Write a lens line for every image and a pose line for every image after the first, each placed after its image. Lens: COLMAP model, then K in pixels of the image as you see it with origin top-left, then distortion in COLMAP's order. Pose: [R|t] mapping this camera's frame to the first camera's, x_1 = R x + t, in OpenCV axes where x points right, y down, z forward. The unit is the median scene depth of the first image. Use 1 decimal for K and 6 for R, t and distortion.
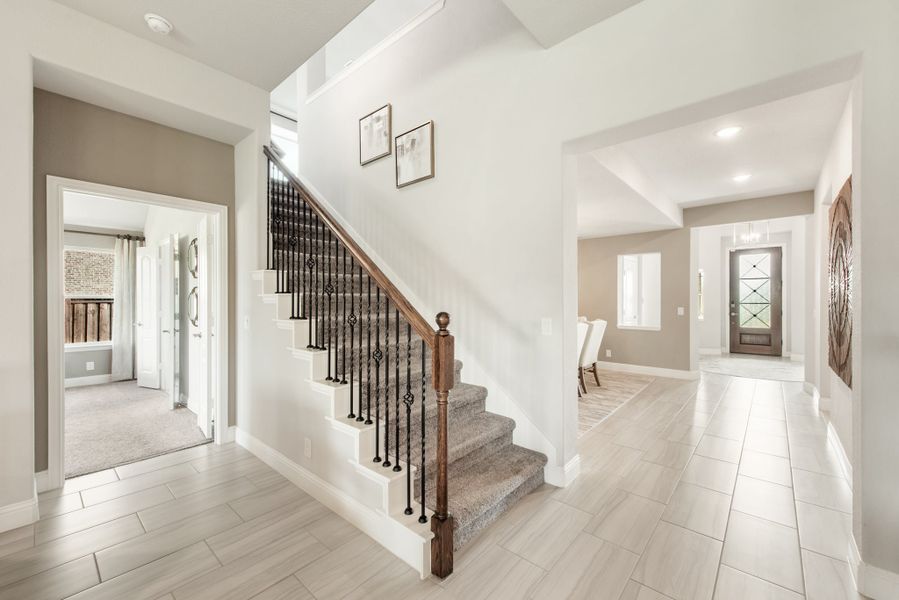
lens RADIAL K [[359.9, 0, 449.5], [0, 359.9, 300.0], [0, 0, 1]] dist [0.000429, -0.000458]
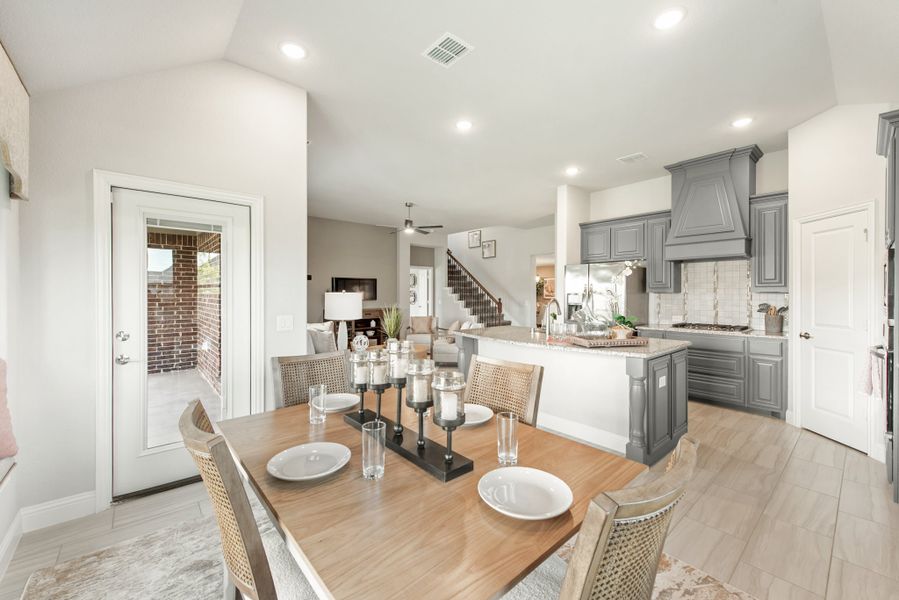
lens RADIAL K [[354.2, 0, 439.1], [0, 354.2, 294.5], [0, 0, 1]] dist [0.000272, -0.000159]
pose [[0.987569, 0.004472, -0.157121, -0.040756], [-0.004349, 0.999990, 0.001127, -0.009930], [0.157124, -0.000429, 0.987579, -2.068144]]
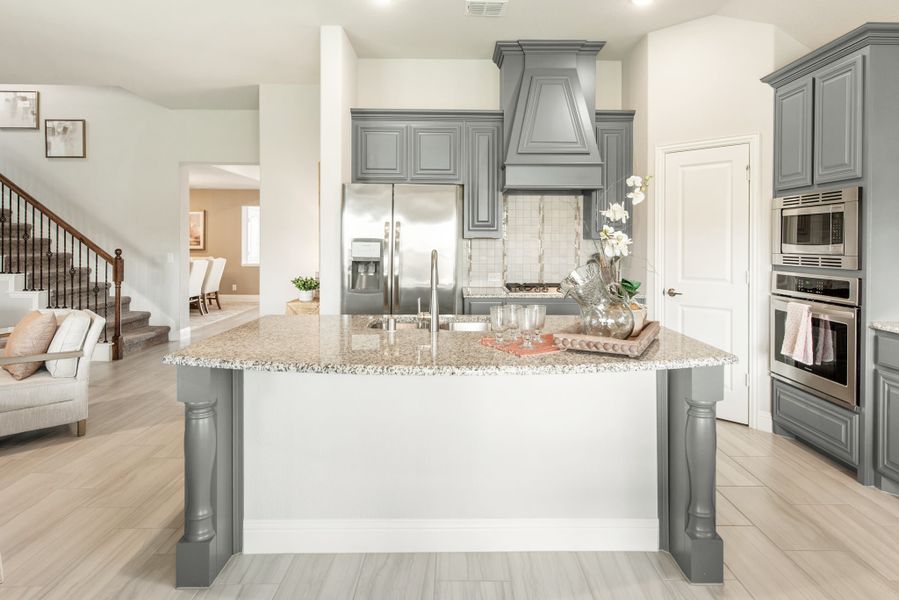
lens RADIAL K [[525.8, 0, 463.0], [0, 525.8, 243.0], [0, 0, 1]] dist [0.004689, -0.000375]
pose [[0.737799, 0.002484, 0.675016, -0.331514], [-0.004221, 0.999991, 0.000934, -0.008793], [-0.675007, -0.003538, 0.737803, -1.492134]]
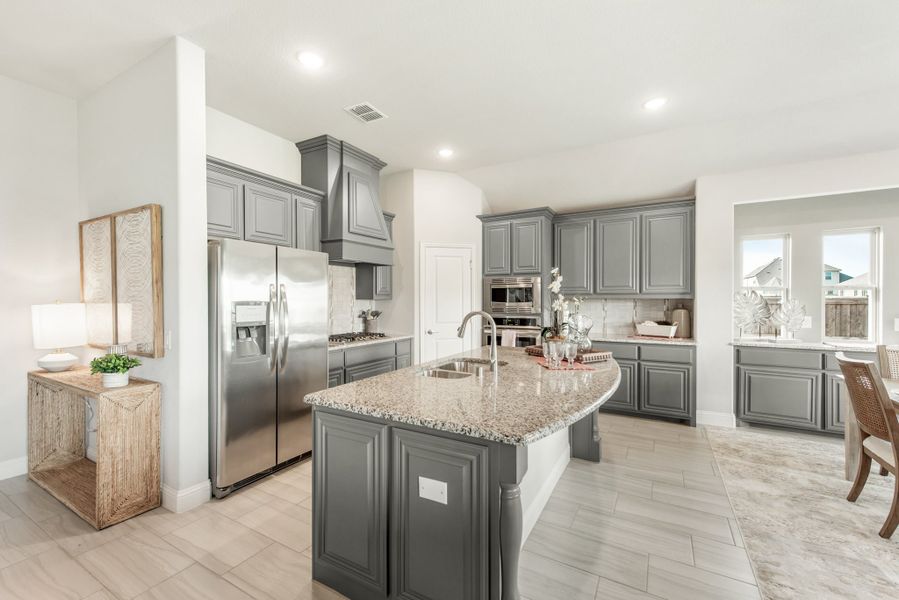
lens RADIAL K [[359.9, 0, 449.5], [0, 359.9, 300.0], [0, 0, 1]] dist [0.000429, -0.000458]
pose [[-0.202644, -0.000274, 0.979252, -0.505666], [0.002938, 0.999995, 0.000888, -0.018432], [-0.979248, 0.003057, -0.202642, -0.739581]]
